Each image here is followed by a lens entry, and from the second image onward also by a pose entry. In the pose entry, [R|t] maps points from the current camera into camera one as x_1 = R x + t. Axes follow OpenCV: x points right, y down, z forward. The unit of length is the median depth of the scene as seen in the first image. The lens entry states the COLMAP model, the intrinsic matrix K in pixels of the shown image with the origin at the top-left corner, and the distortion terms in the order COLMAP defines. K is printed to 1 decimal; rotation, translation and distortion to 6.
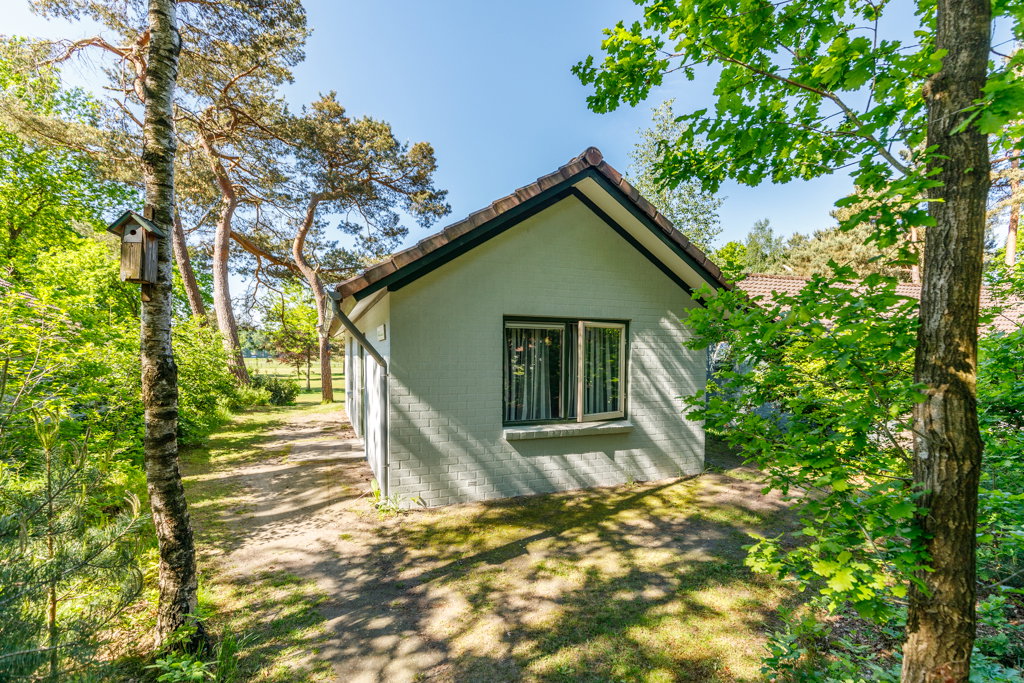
lens RADIAL K [[473.3, 0, 512.3], [0, 473.3, 347.5], [0, 0, 1]] dist [0.005885, -0.000154]
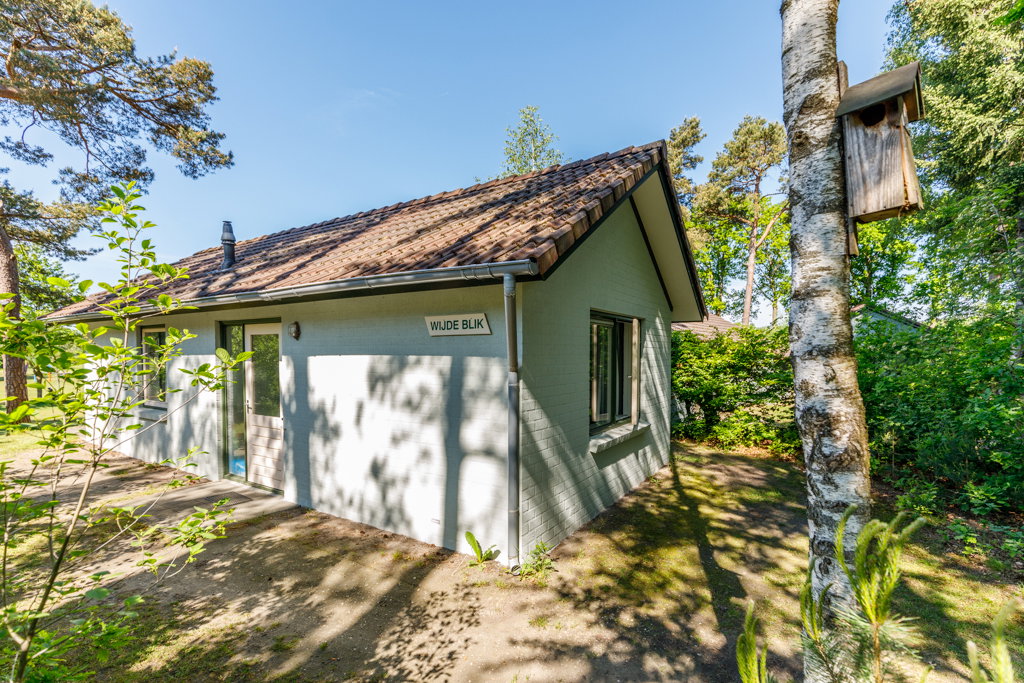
lens RADIAL K [[473.3, 0, 512.0], [0, 473.3, 344.4], [0, 0, 1]] dist [0.005885, -0.000154]
pose [[0.817057, 0.008625, 0.576493, -0.668652], [-0.008256, 0.999961, -0.003260, 0.003307], [-0.576498, -0.002096, 0.817096, 0.403028]]
